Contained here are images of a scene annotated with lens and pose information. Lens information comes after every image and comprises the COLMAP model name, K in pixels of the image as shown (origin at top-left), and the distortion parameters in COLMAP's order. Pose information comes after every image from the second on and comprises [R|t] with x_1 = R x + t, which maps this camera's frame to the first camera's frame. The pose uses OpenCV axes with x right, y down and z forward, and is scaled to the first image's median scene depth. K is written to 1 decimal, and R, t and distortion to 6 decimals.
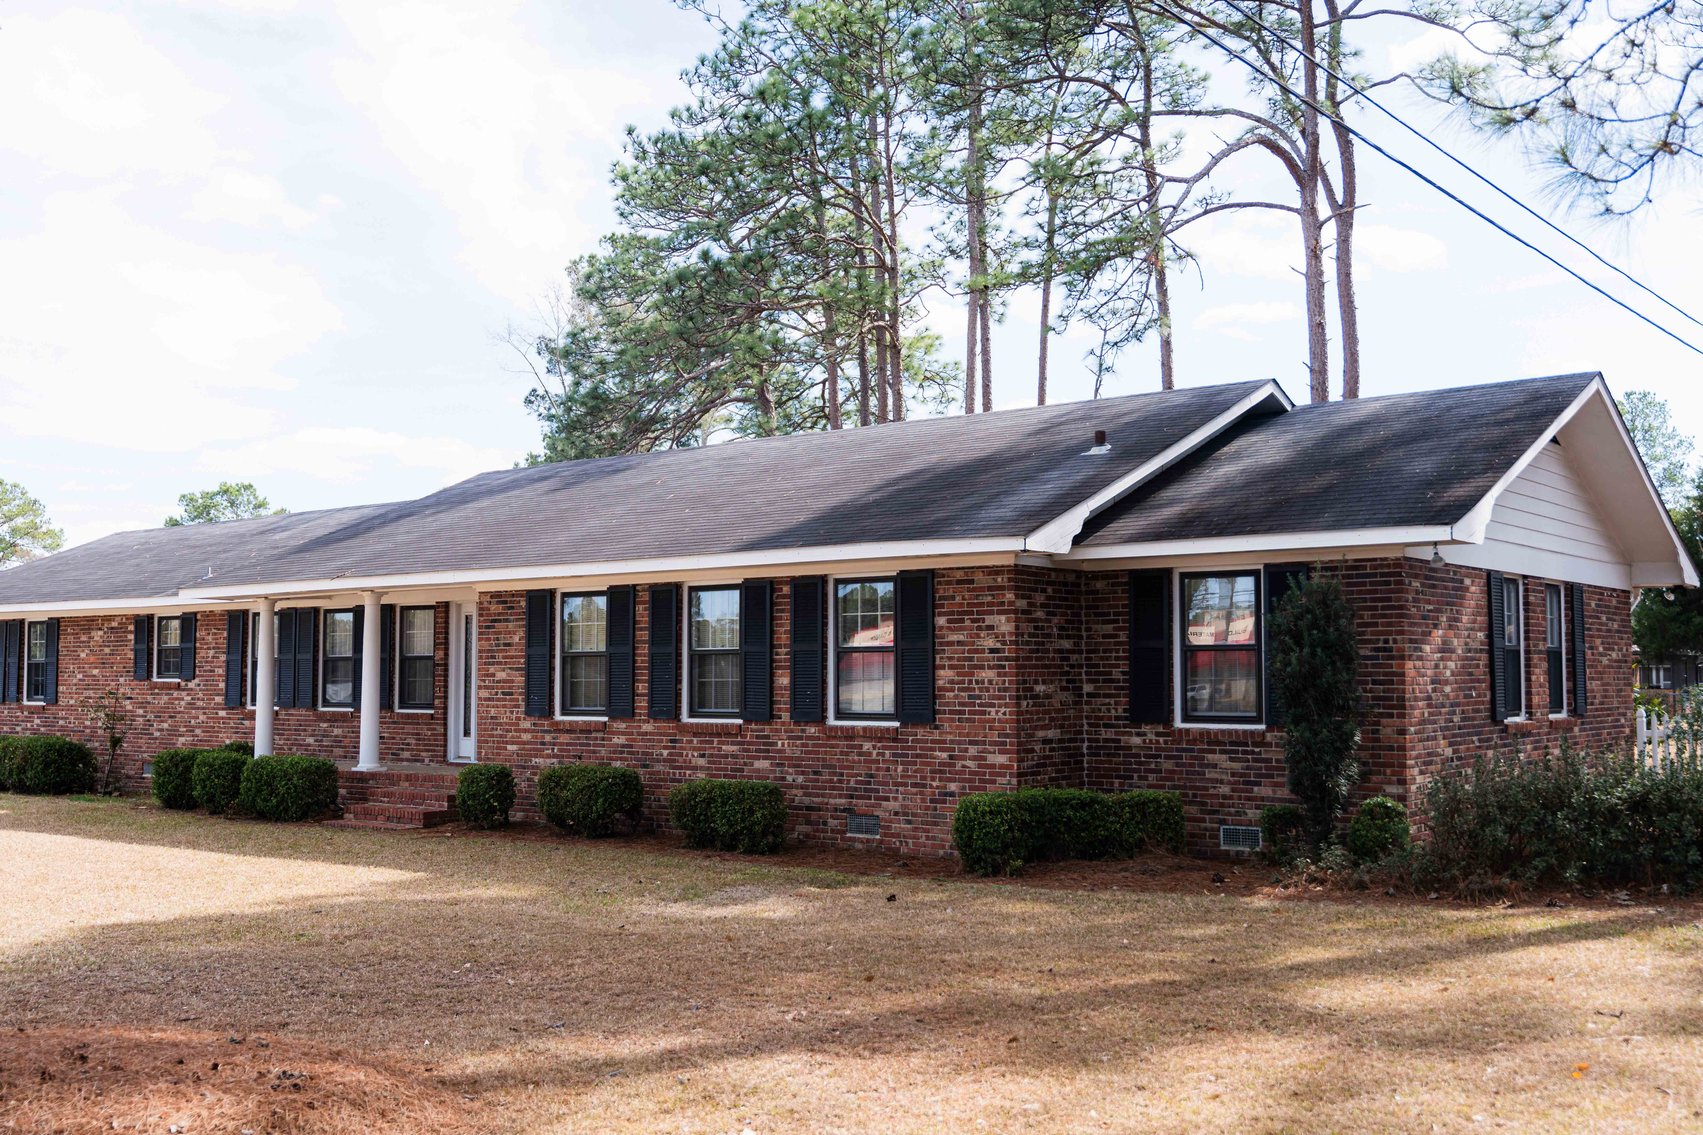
lens RADIAL K [[1693.4, 0, 851.5], [0, 1693.4, 567.5], [0, 0, 1]] dist [0.003690, 0.004791]
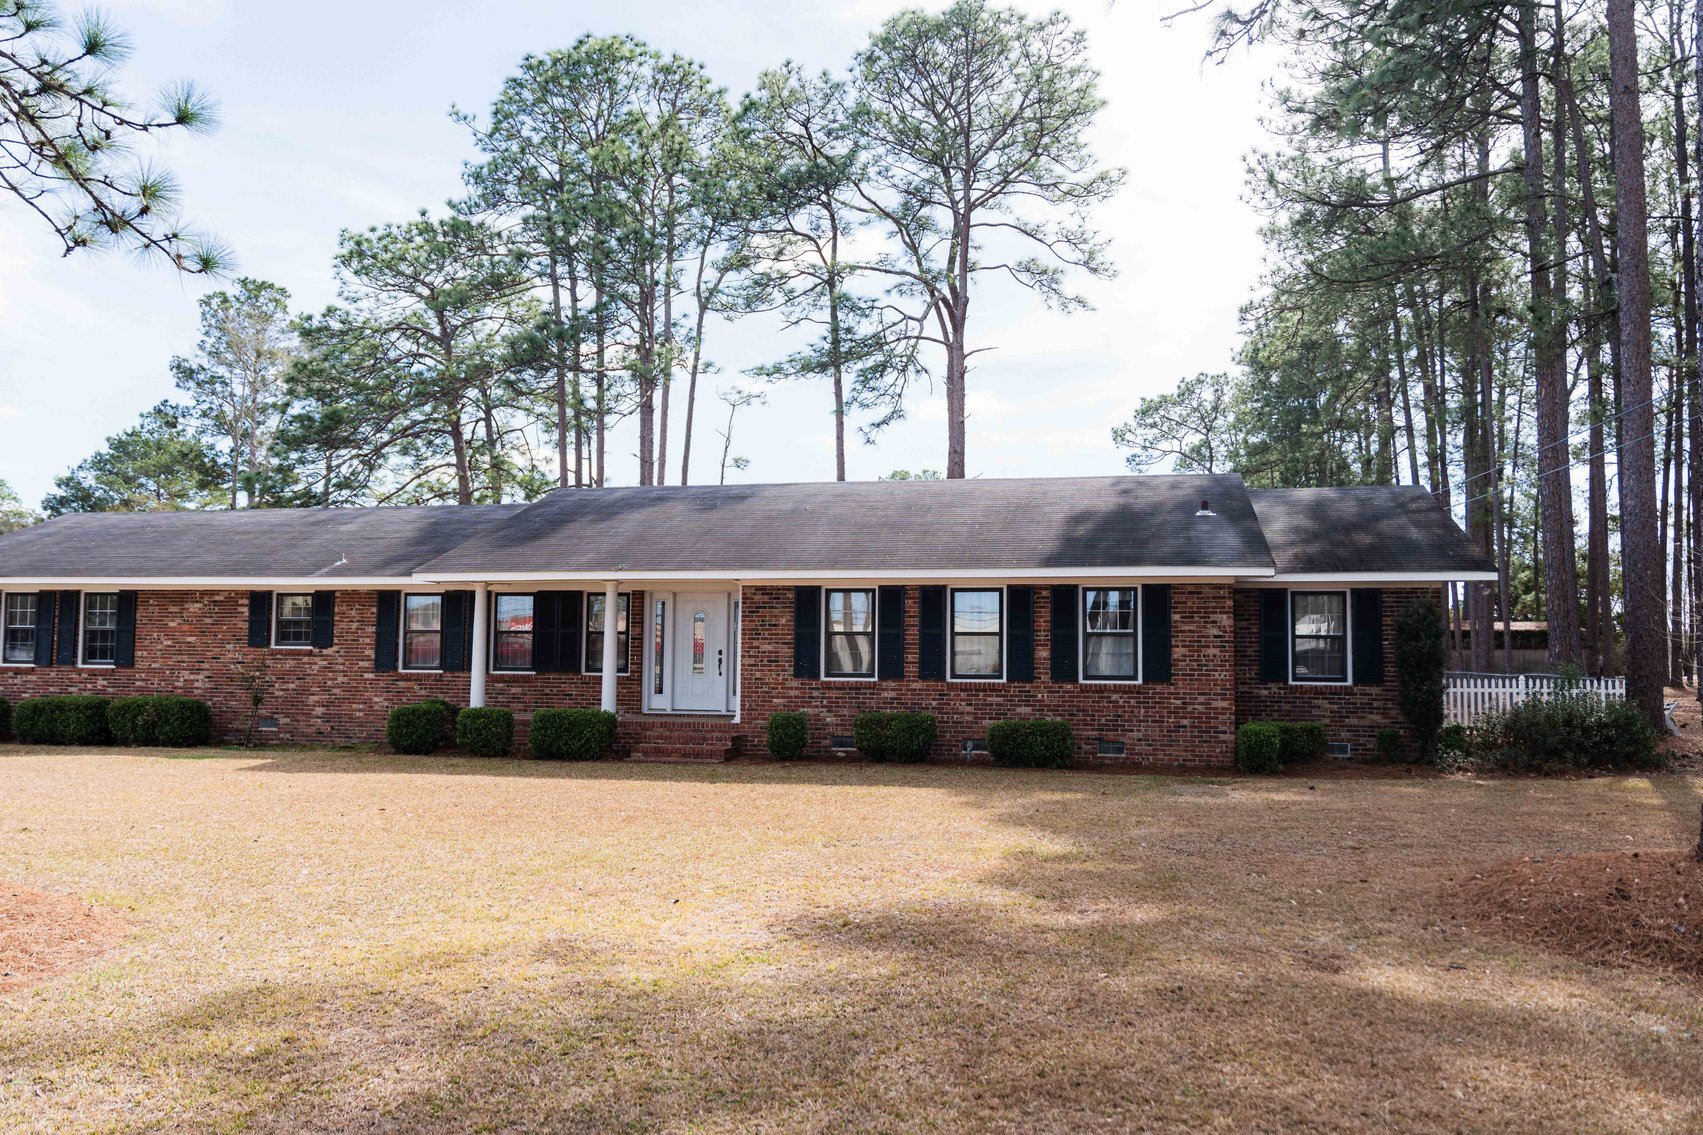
lens RADIAL K [[1250.4, 0, 856.8], [0, 1250.4, 556.2], [0, 0, 1]] dist [-0.004252, -0.000127]
pose [[0.897801, 0.043393, 0.438258, -0.581422], [-0.038283, 0.999057, -0.020493, 0.008020], [-0.438734, 0.001620, 0.898615, 0.065416]]
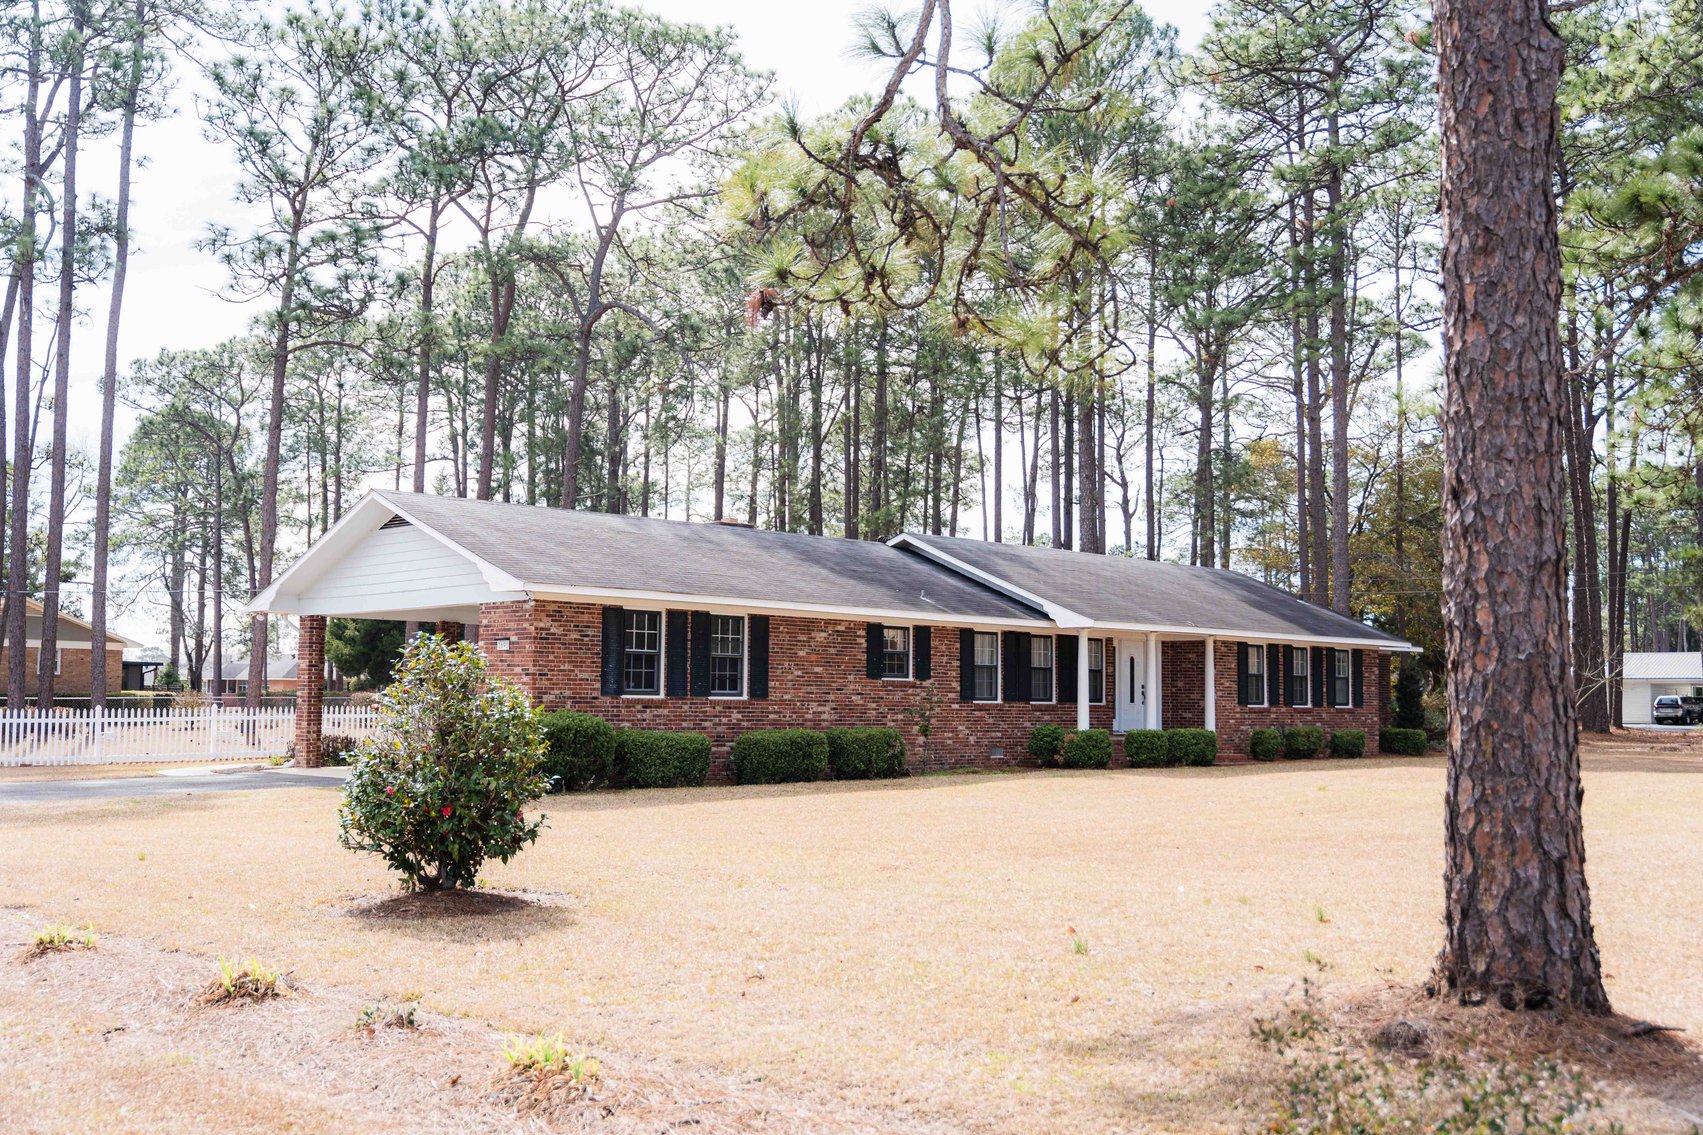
lens RADIAL K [[1658.2, 0, 851.5], [0, 1658.2, 567.5], [0, 0, 1]] dist [0.000500, -0.005334]
pose [[0.112940, 0.080972, 0.990297, -2.121526], [-0.077745, 0.994338, -0.072436, 0.100830], [-0.990556, -0.068810, 0.118596, 1.200099]]
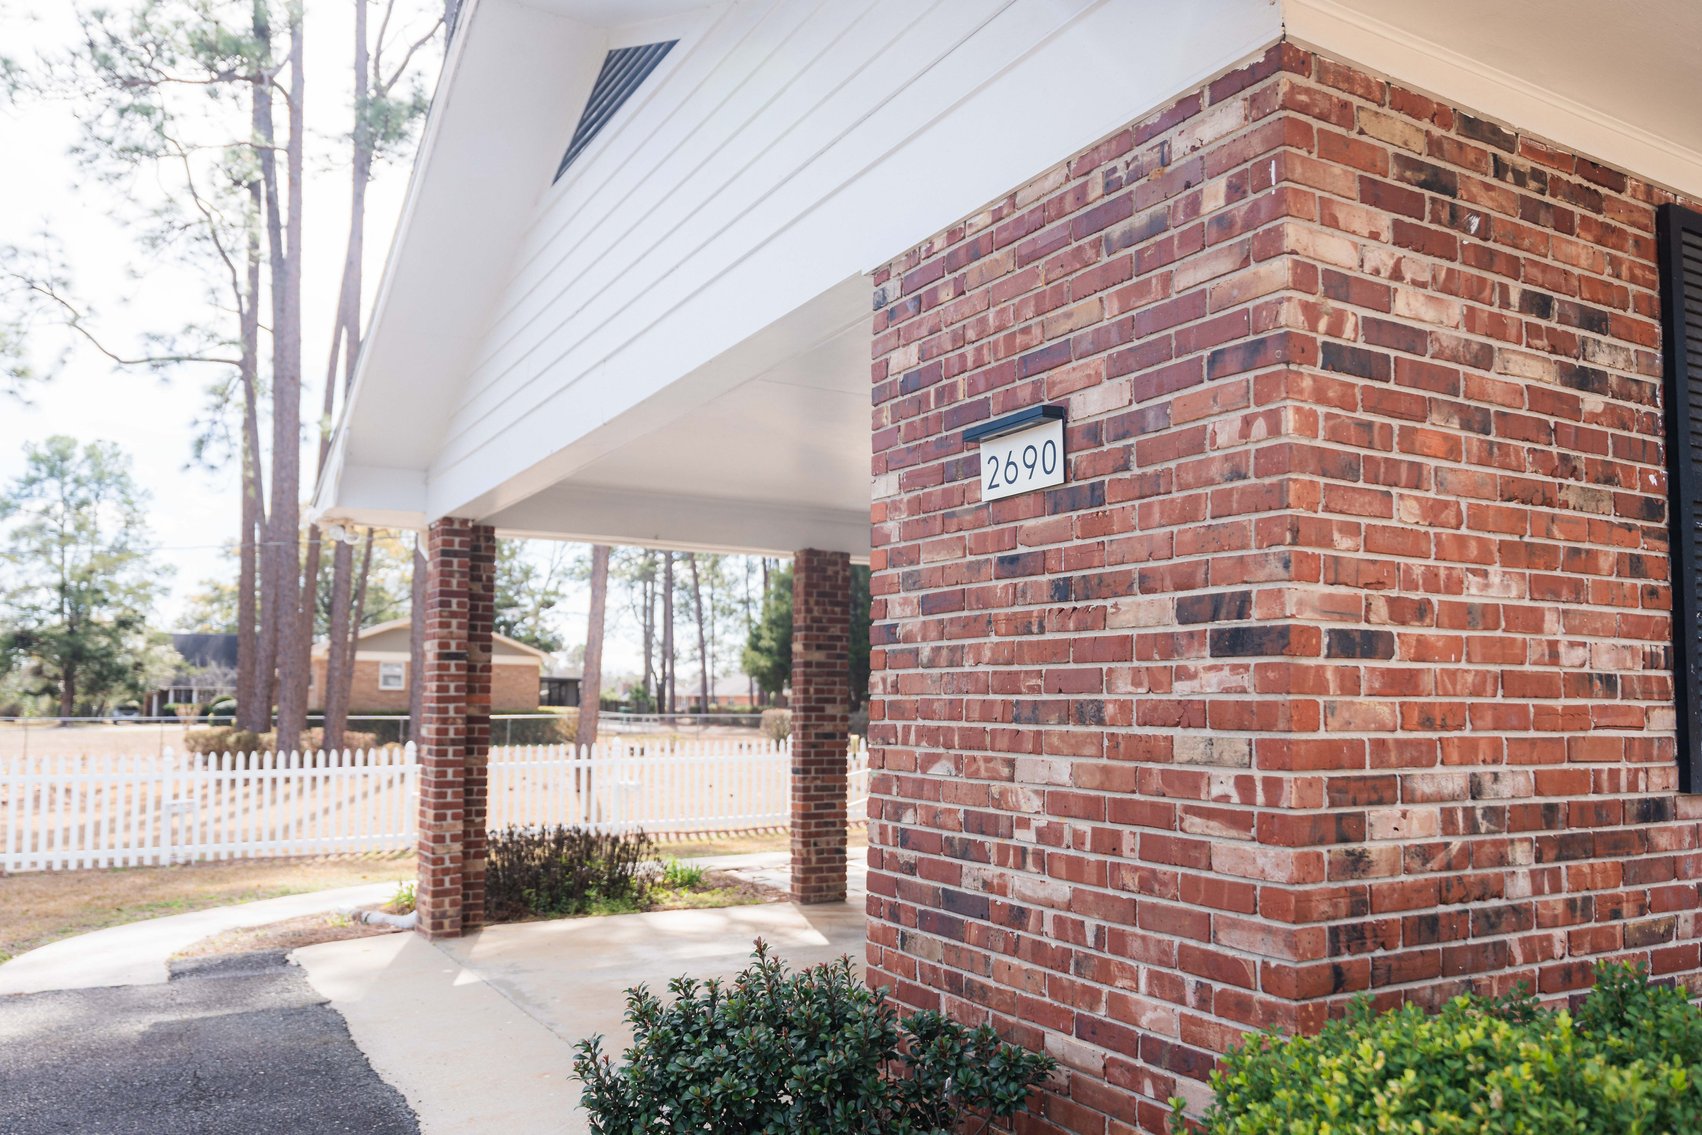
lens RADIAL K [[1280.3, 0, 849.0], [0, 1280.3, 599.7], [0, 0, 1]] dist [0.002889, -0.000435]
pose [[0.370763, 0.080058, 0.925270, -0.994426], [-0.070412, 0.995833, -0.057949, 0.115444], [-0.926054, -0.043665, 0.374856, 1.586281]]
